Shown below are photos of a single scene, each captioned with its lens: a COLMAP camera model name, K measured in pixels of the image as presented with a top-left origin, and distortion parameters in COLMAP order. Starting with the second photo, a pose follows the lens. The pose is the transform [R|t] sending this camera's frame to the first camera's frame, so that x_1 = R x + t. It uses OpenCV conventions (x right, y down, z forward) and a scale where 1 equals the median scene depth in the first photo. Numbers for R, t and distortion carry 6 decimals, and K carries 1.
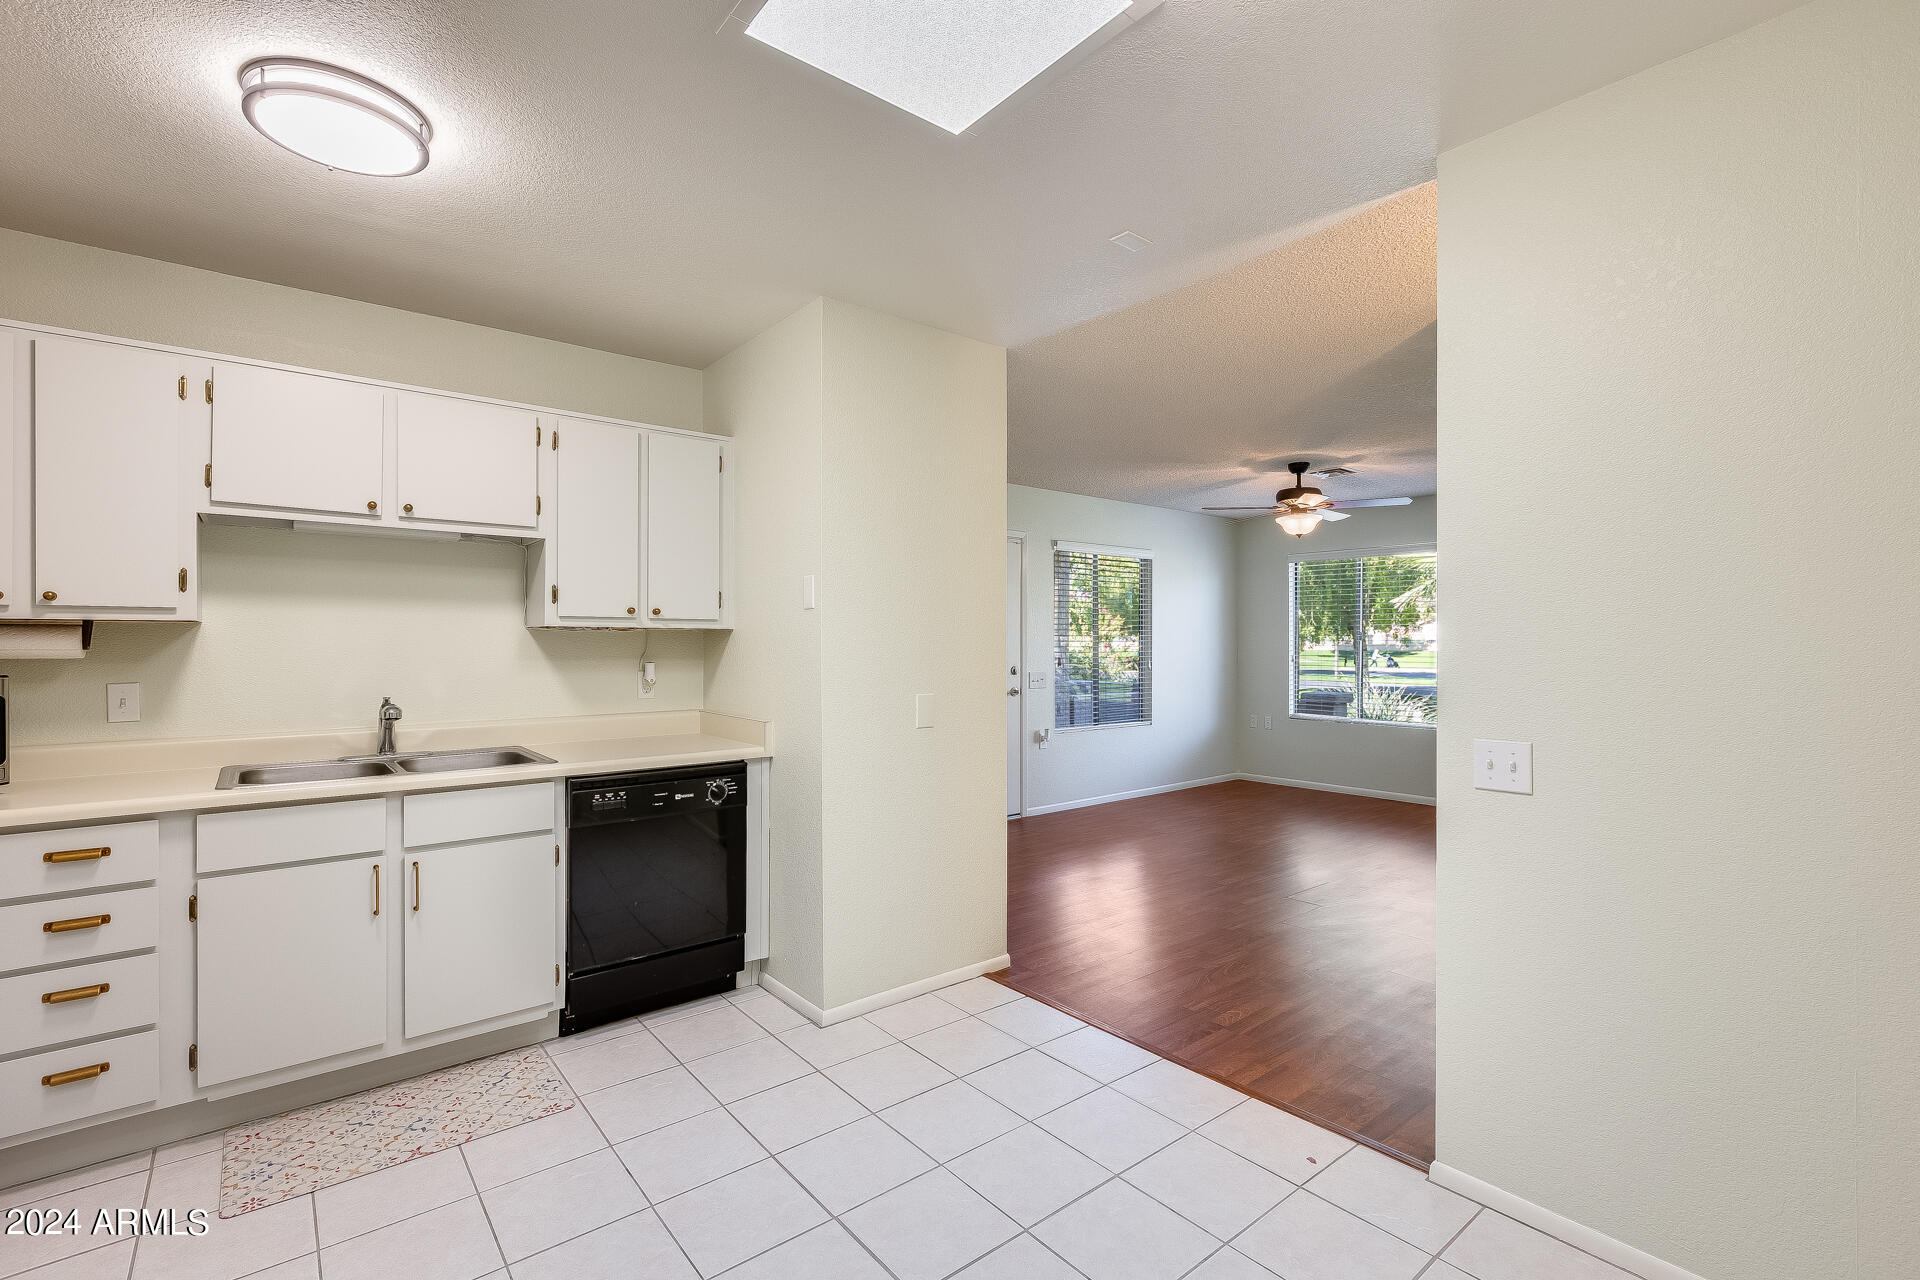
lens RADIAL K [[859.1, 0, 955.6], [0, 859.1, 647.0], [0, 0, 1]] dist [0.009358, -0.000920]
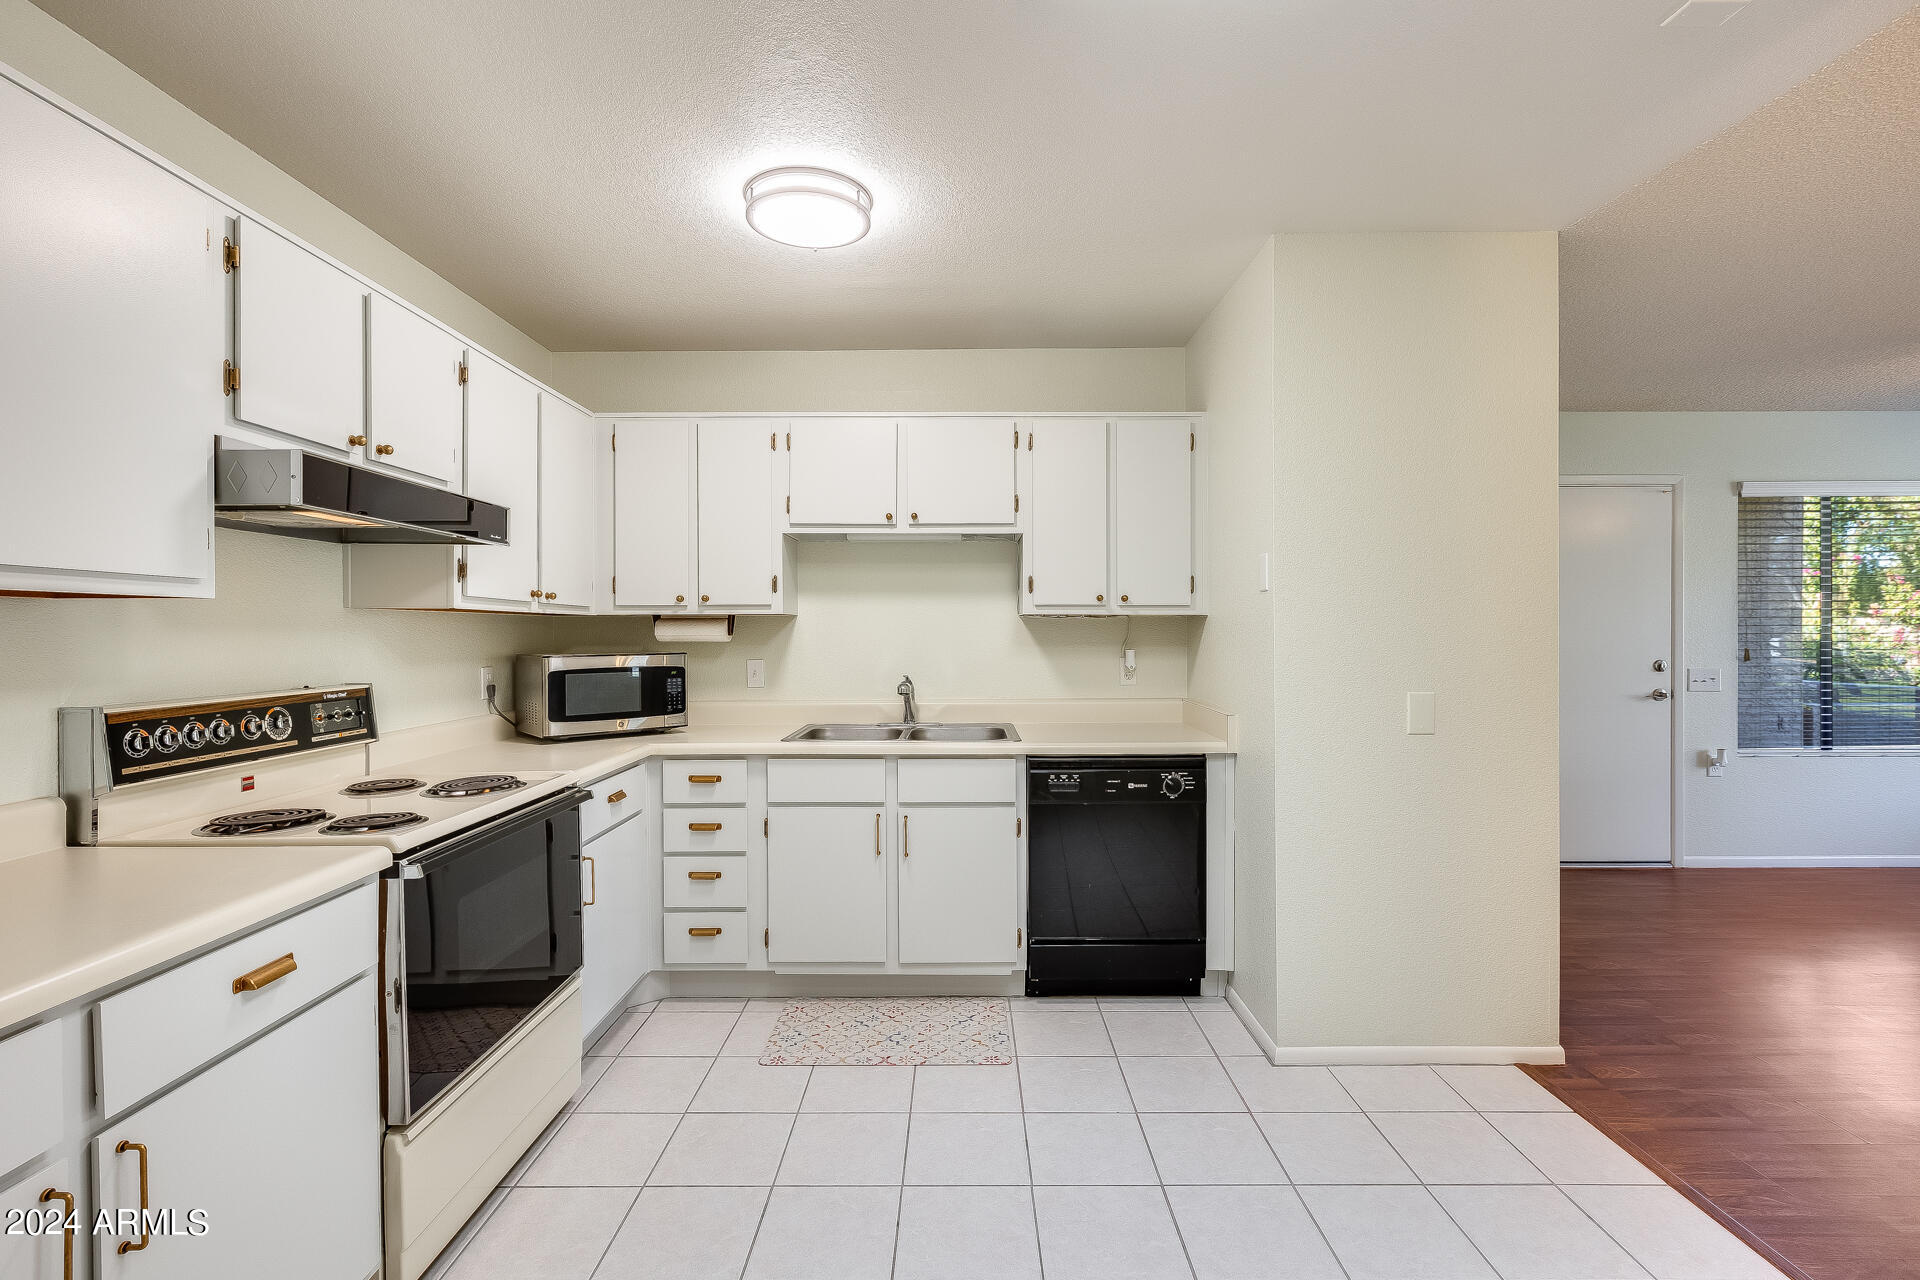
lens RADIAL K [[859.1, 0, 950.9], [0, 859.1, 641.9], [0, 0, 1]] dist [0.009358, -0.000920]
pose [[0.779828, 0.006553, -0.625960, 0.138224], [-0.000388, 0.999950, 0.009985, -0.000466], [0.625994, -0.007544, 0.779792, 0.107222]]
